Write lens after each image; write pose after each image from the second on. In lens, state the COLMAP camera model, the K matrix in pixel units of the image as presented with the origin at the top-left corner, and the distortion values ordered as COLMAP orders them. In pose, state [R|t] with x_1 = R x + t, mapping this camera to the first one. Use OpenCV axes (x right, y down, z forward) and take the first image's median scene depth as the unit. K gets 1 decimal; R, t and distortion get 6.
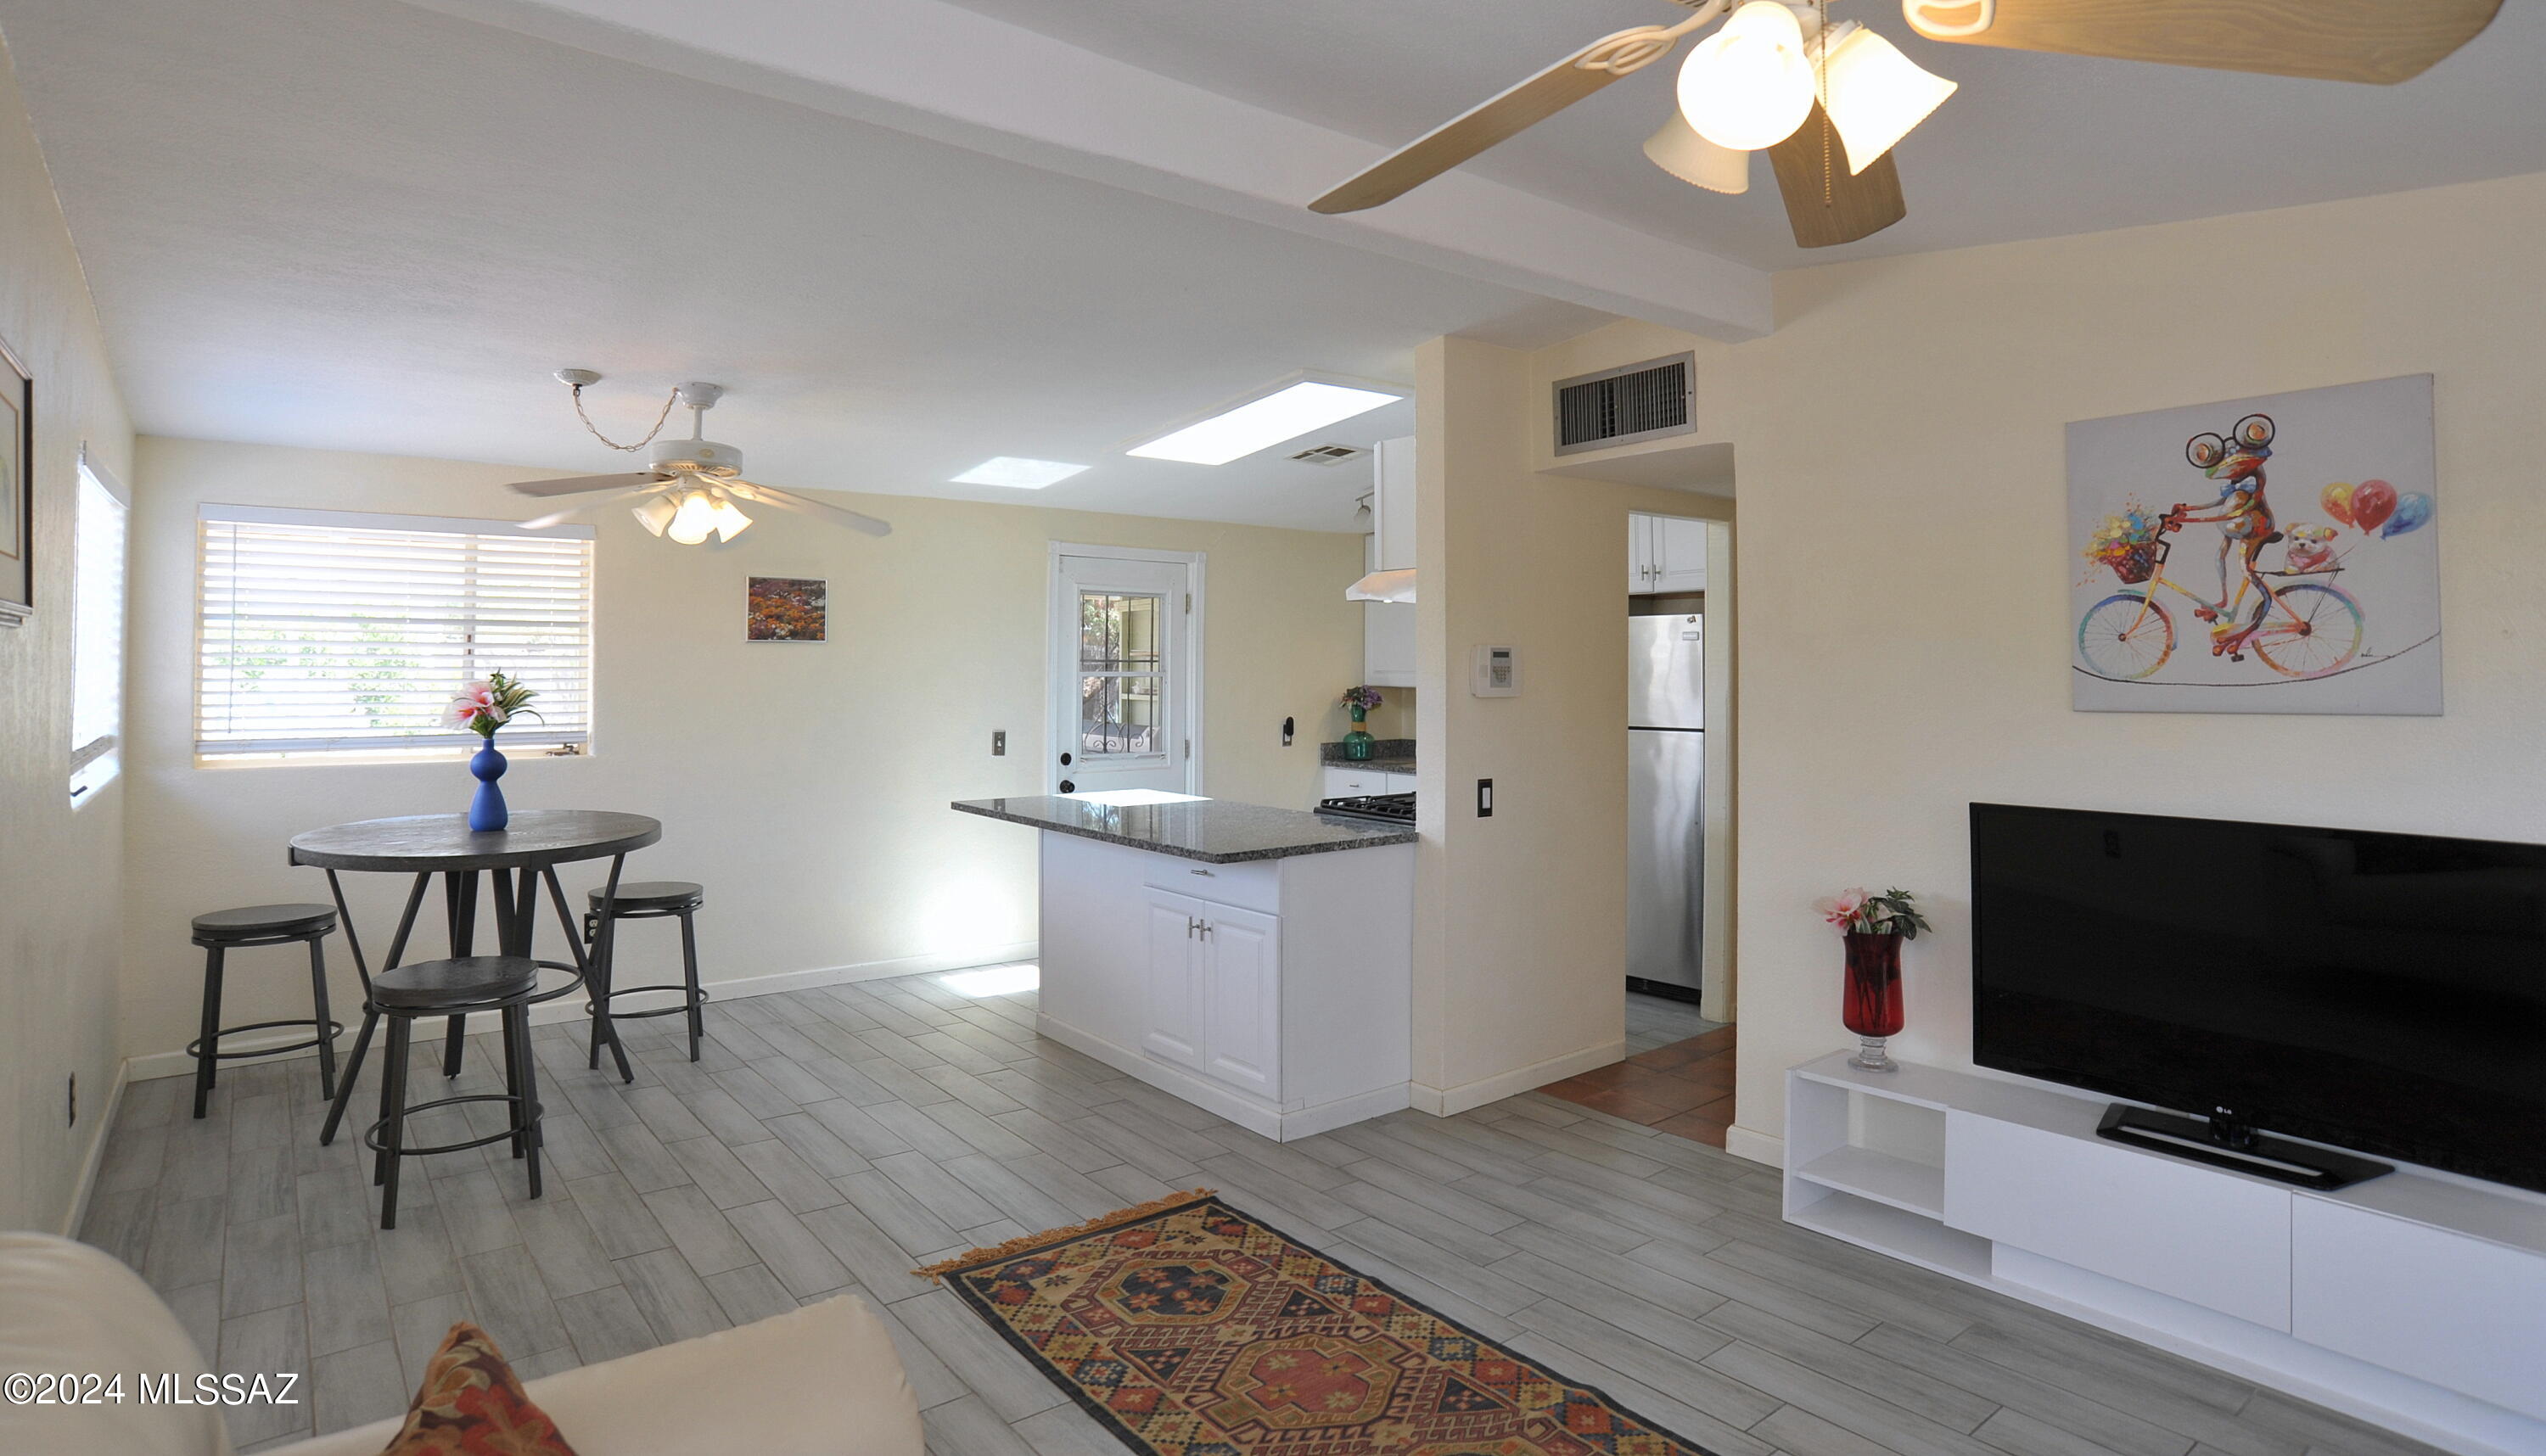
lens RADIAL K [[1334.8, 0, 1267.2], [0, 1334.8, 712.6], [0, 0, 1]] dist [-0.038779, 0.002423]
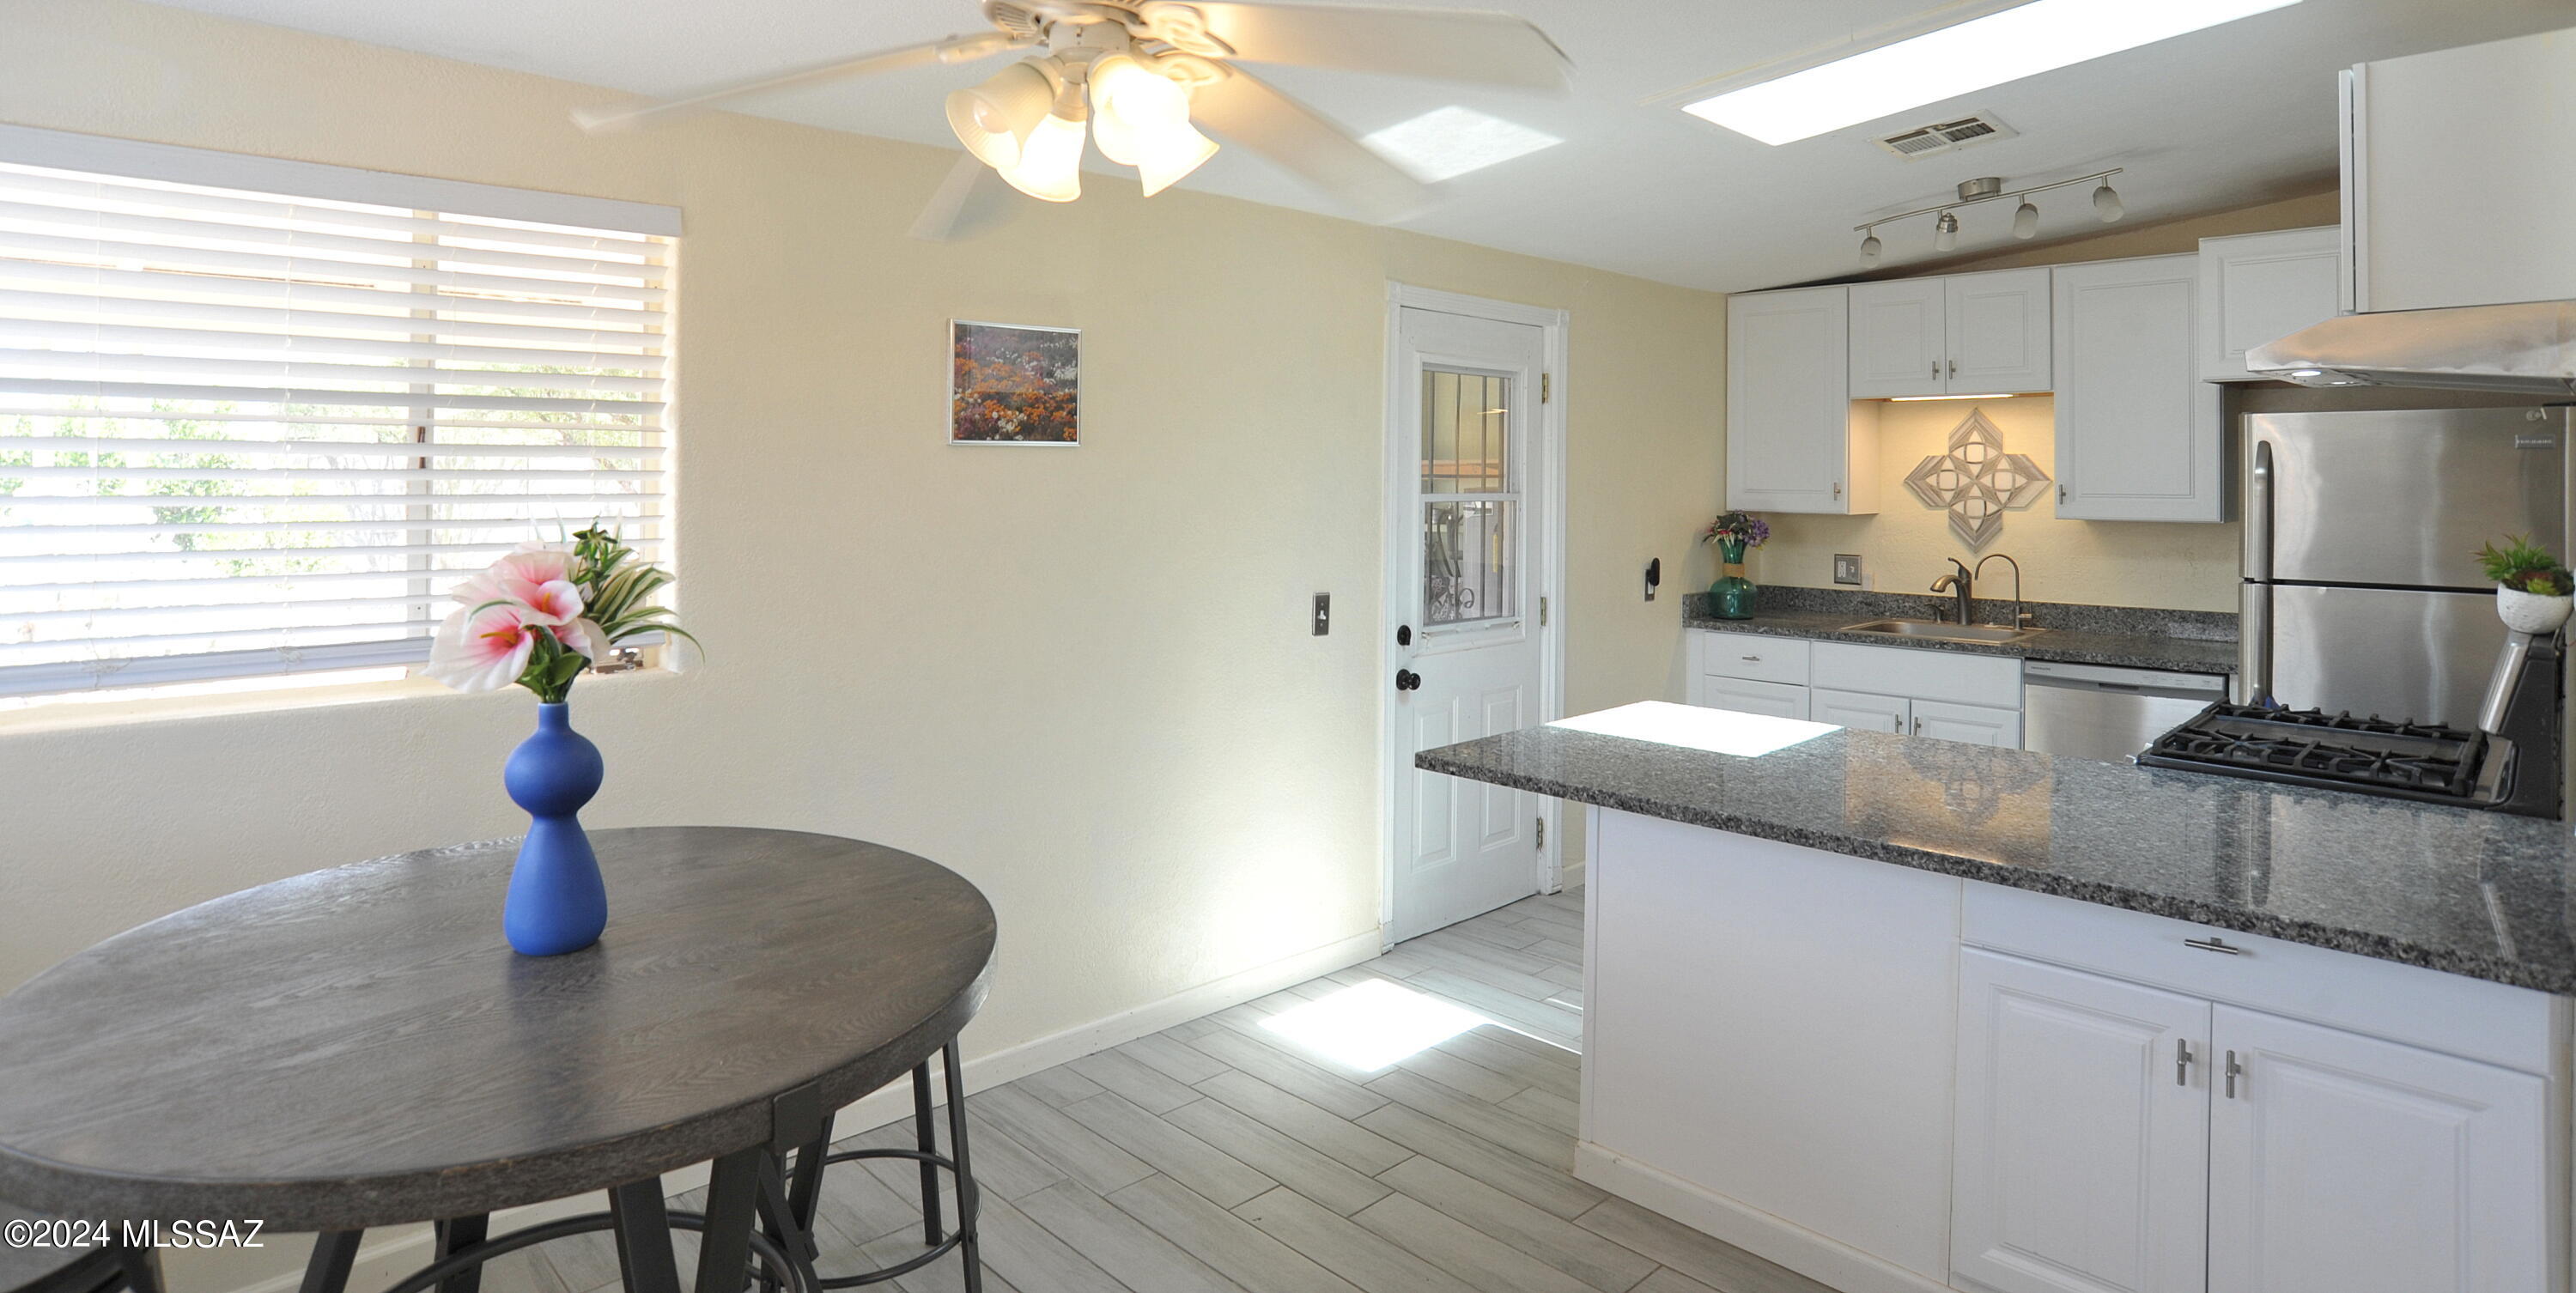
lens RADIAL K [[1341.5, 0, 1289.7], [0, 1341.5, 528.8], [0, 0, 1]] dist [-0.035684, 0.000123]
pose [[0.993964, -0.002704, 0.109675, -0.312592], [0.001639, 0.999951, 0.009792, -0.023888], [-0.109696, -0.009553, 0.993919, 0.444254]]
